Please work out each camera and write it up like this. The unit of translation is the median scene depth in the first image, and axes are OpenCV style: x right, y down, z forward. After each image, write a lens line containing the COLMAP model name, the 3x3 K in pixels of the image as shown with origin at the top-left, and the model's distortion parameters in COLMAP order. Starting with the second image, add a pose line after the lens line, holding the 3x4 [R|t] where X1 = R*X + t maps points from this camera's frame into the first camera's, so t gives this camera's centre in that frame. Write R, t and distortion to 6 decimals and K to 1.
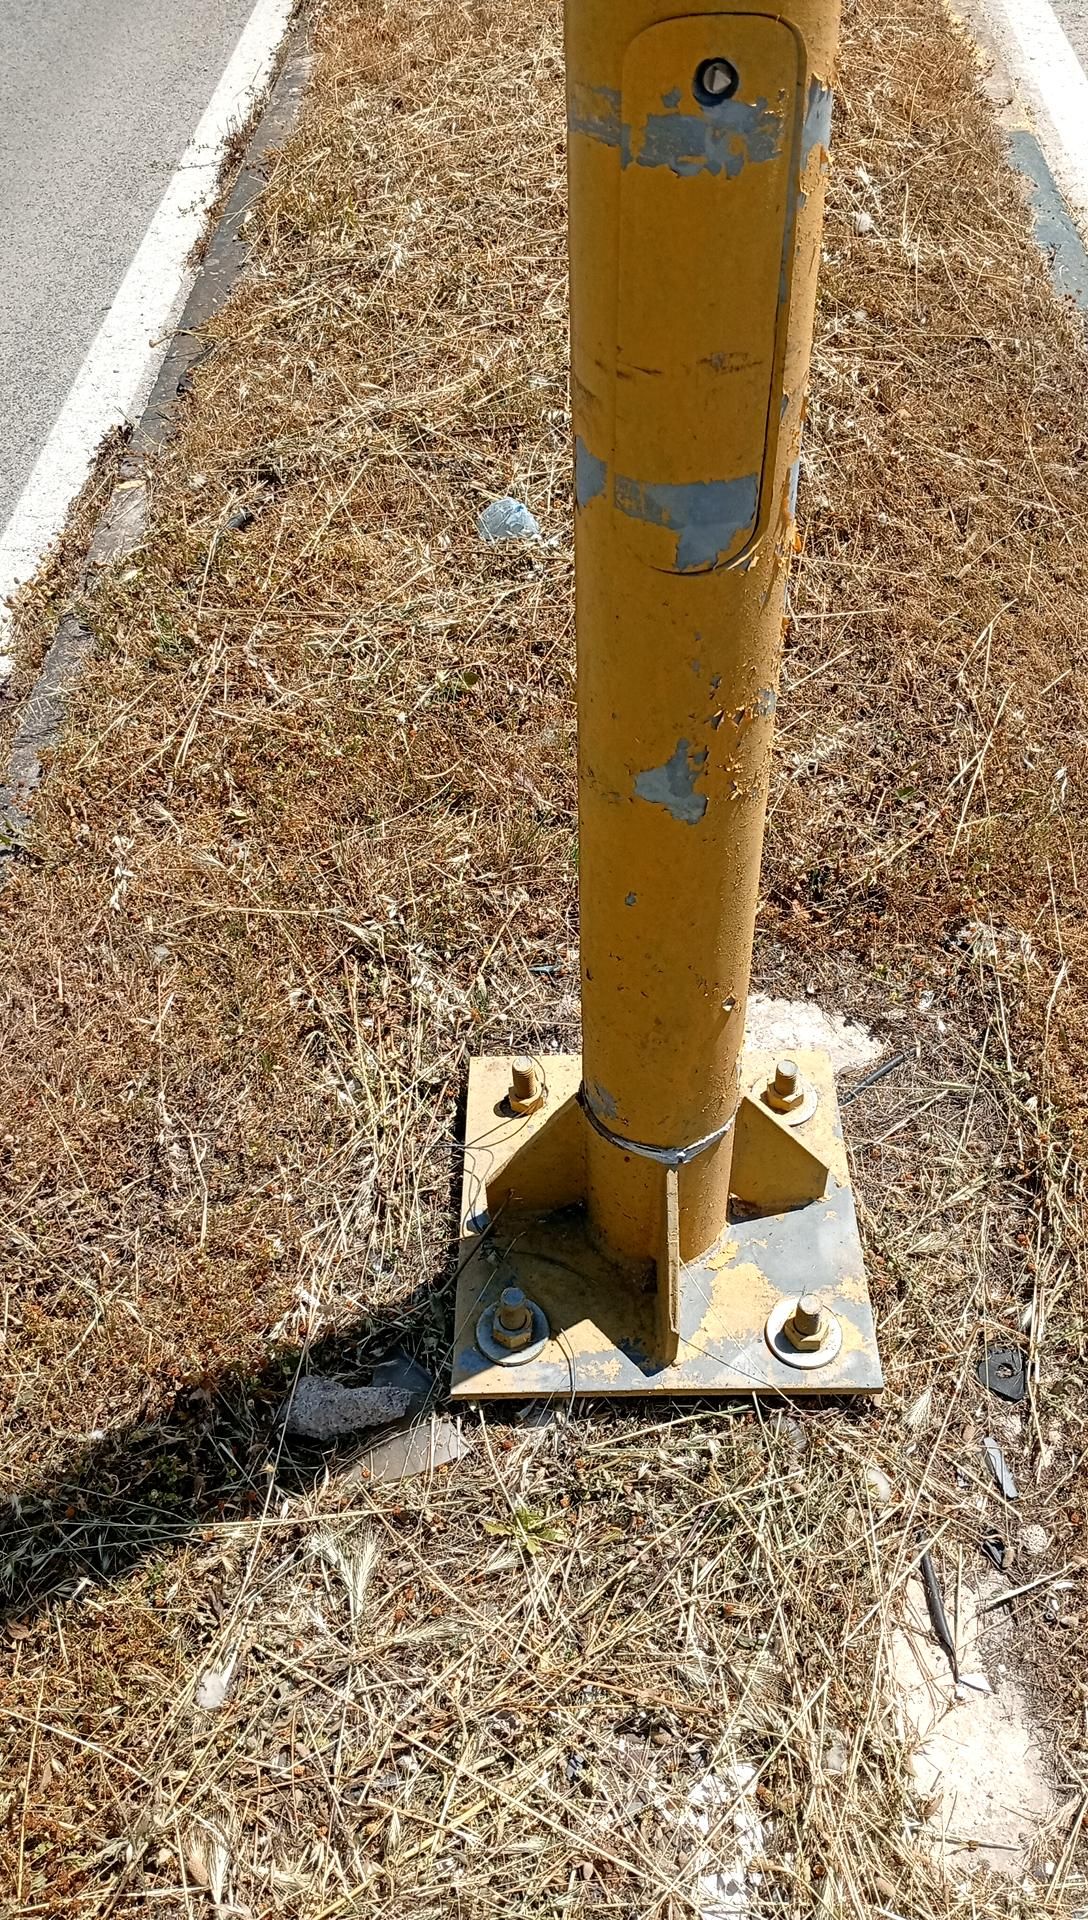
lens RADIAL K [[1434.3, 0, 522.4], [0, 1434.3, 960.7], [0, 0, 1]] dist [-0.000411, -0.084590]
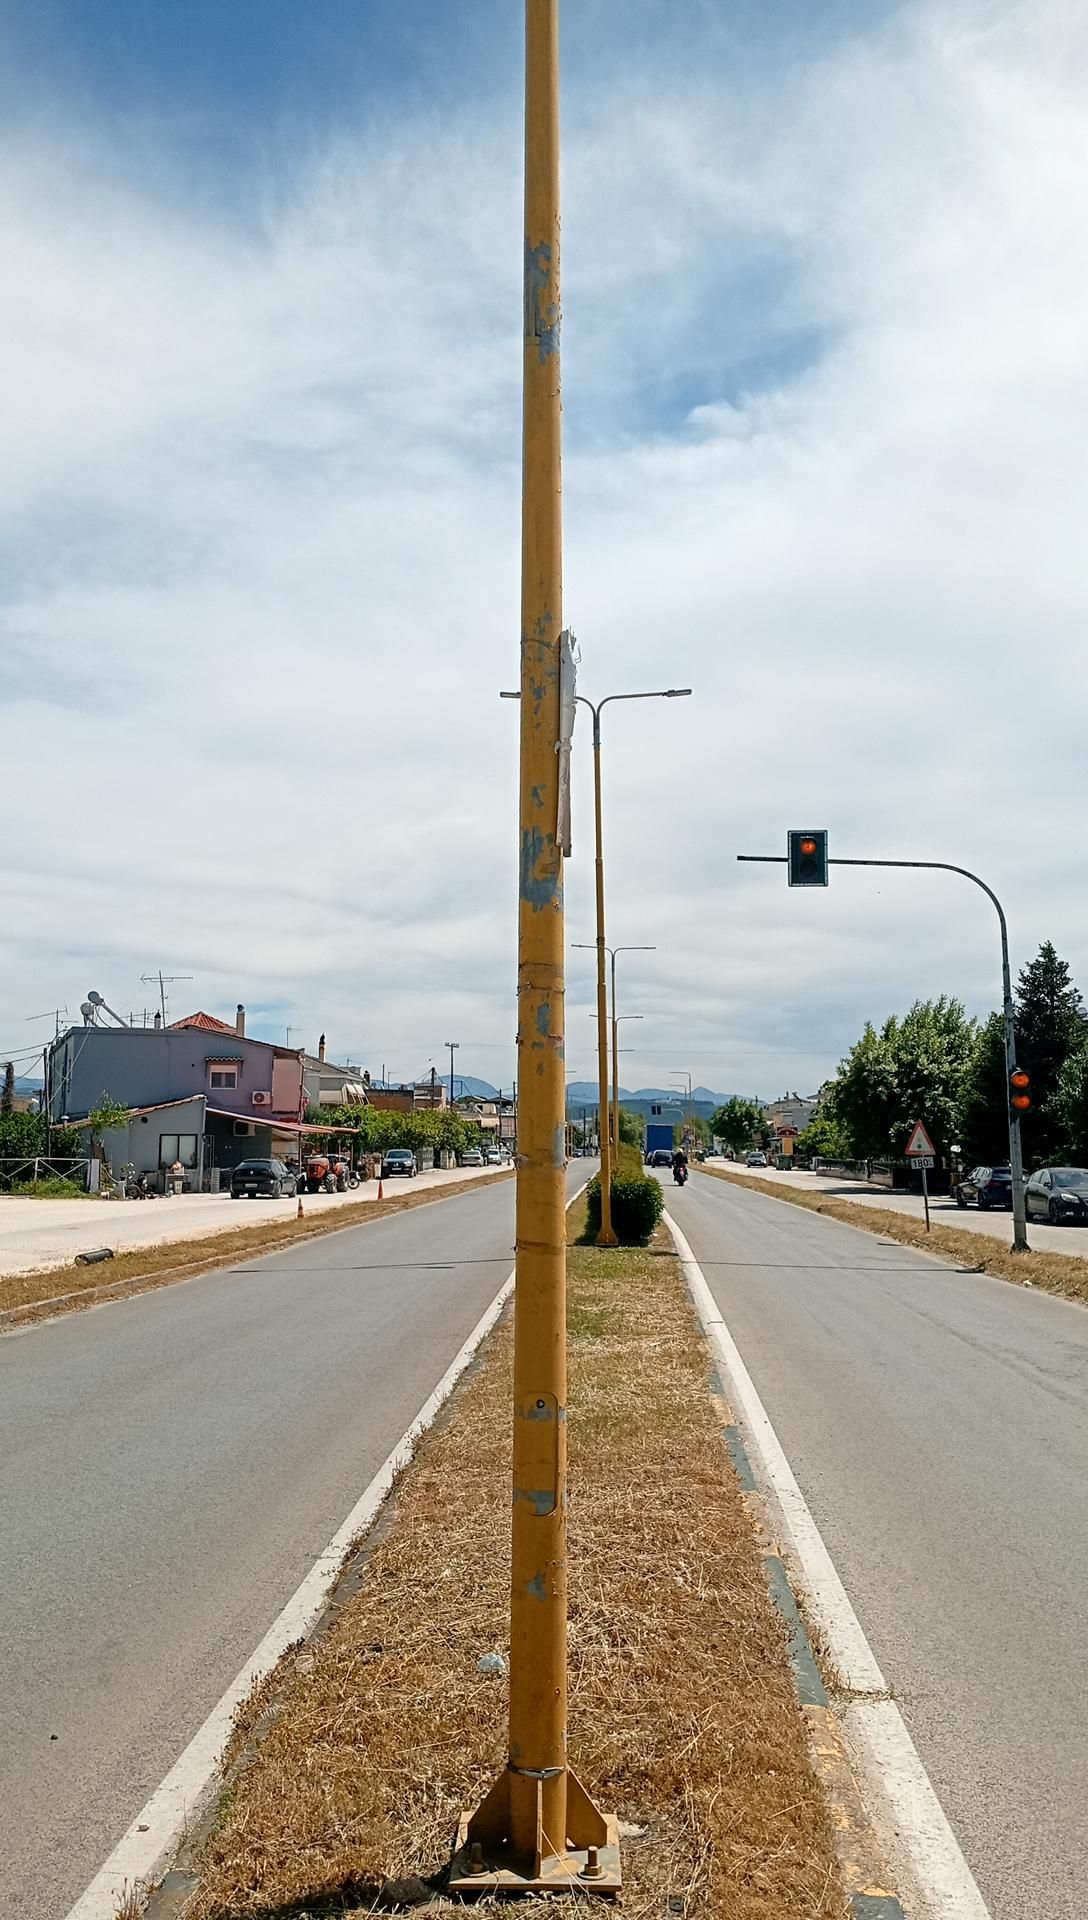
lens RADIAL K [[1479.3, 0, 515.5], [0, 1479.3, 967.3], [0, 0, 1]] dist [0.060458, -0.001580]
pose [[0.998545, 0.046787, -0.026812, 0.045388], [-0.047655, 0.532958, -0.844799, 1.235411], [-0.025236, 0.844847, 0.534412, -1.287125]]
